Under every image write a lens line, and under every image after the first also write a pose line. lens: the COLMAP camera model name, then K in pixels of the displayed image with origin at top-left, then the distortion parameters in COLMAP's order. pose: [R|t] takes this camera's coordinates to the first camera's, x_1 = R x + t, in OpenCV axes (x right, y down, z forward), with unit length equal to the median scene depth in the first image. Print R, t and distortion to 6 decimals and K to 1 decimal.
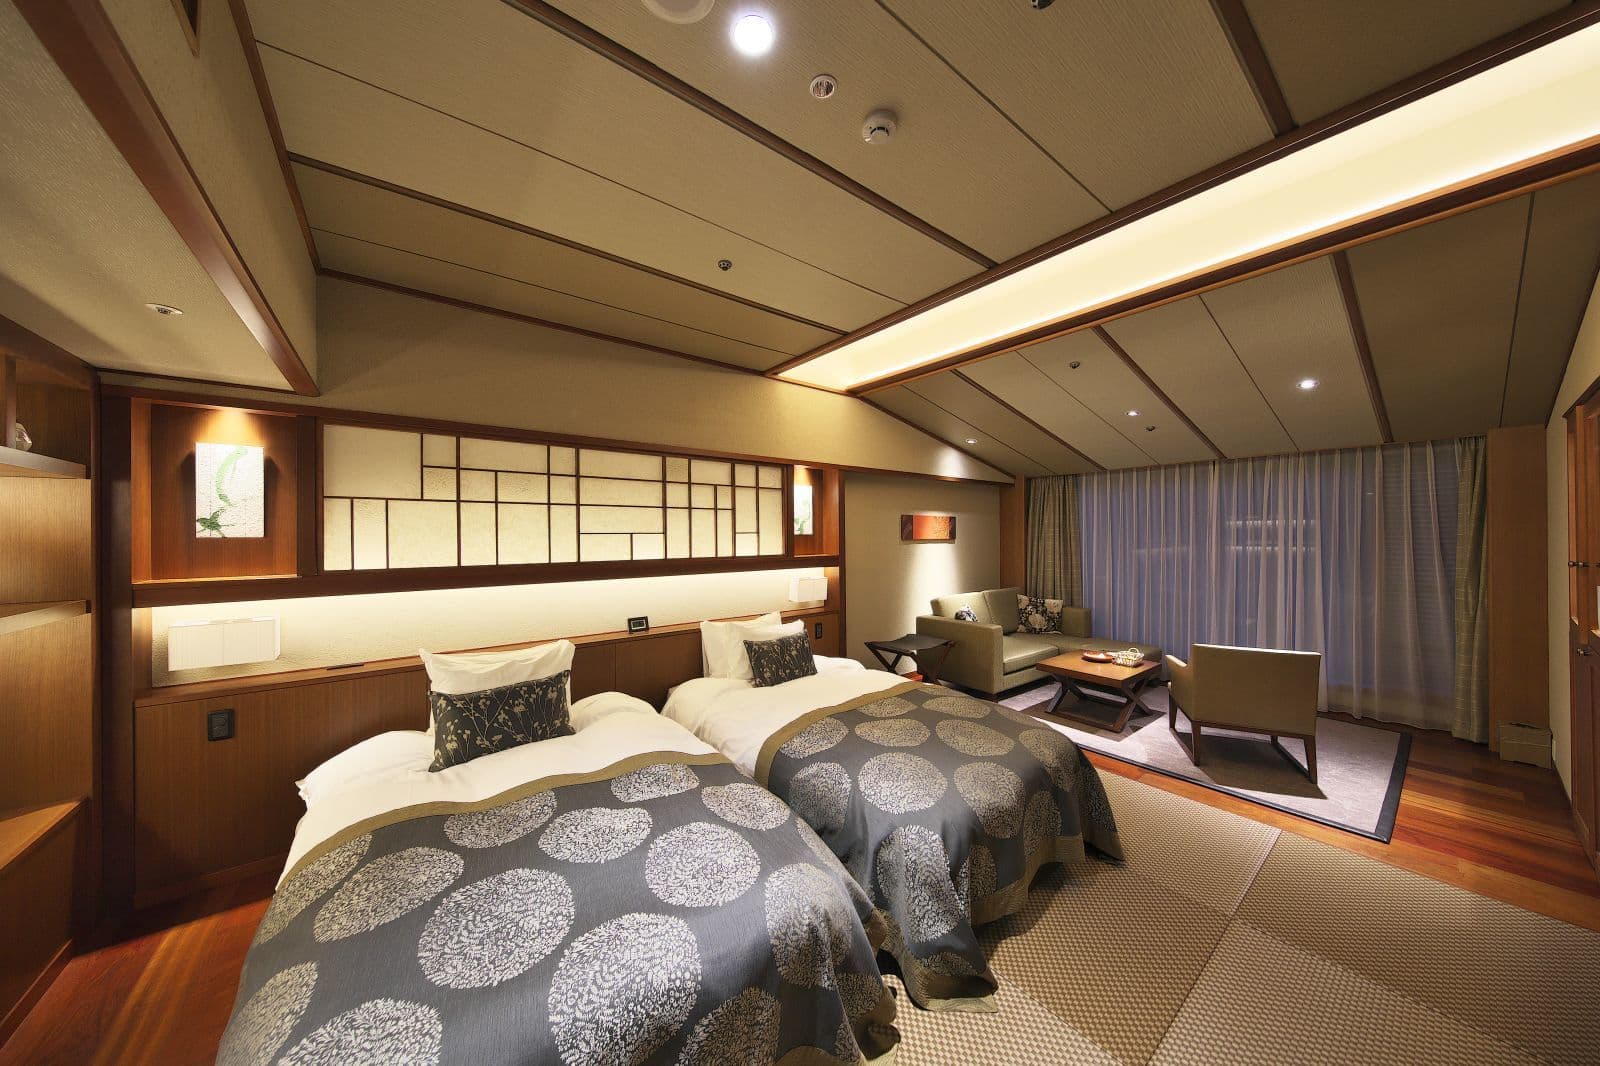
lens RADIAL K [[511.2, 0, 805.3], [0, 511.2, 531.2], [0, 0, 1]] dist [0.000474, 0.000011]
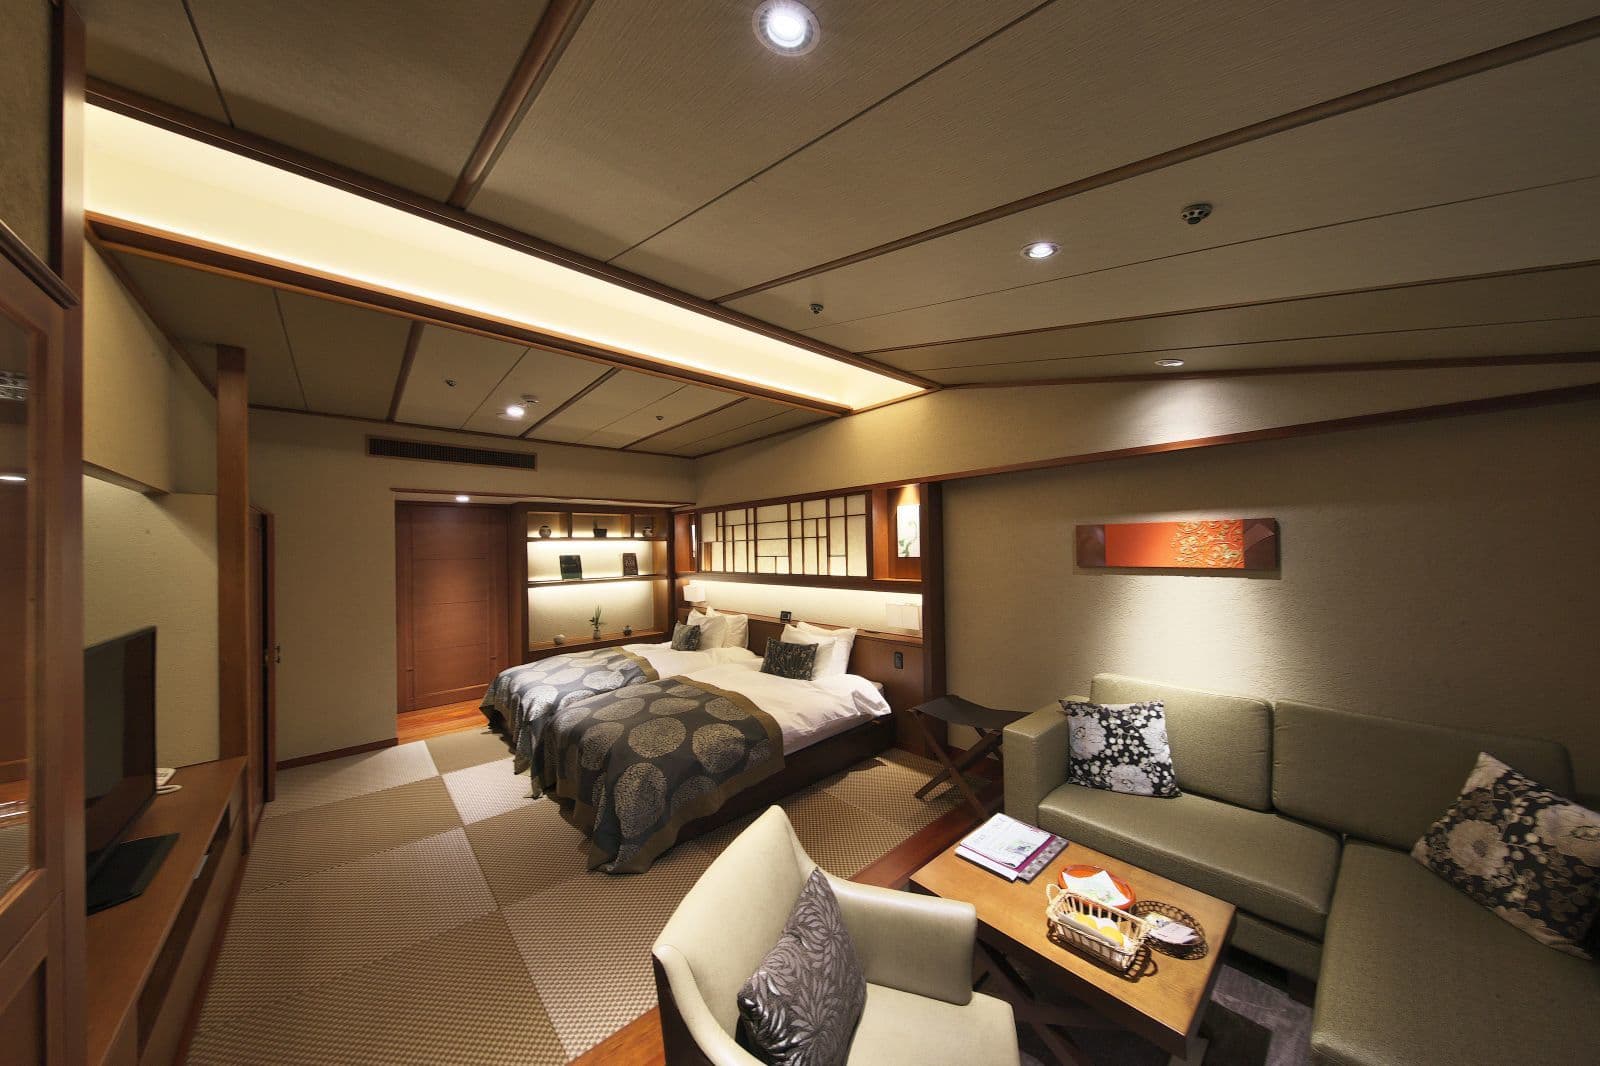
lens RADIAL K [[511.2, 0, 806.1], [0, 511.2, 549.4], [0, 0, 1]] dist [0.000474, 0.000011]
pose [[0.055579, -0.008529, -0.998418, 1.076826], [0.011755, 0.999900, -0.007887, -0.003644], [0.998385, -0.011298, 0.055673, 0.890101]]
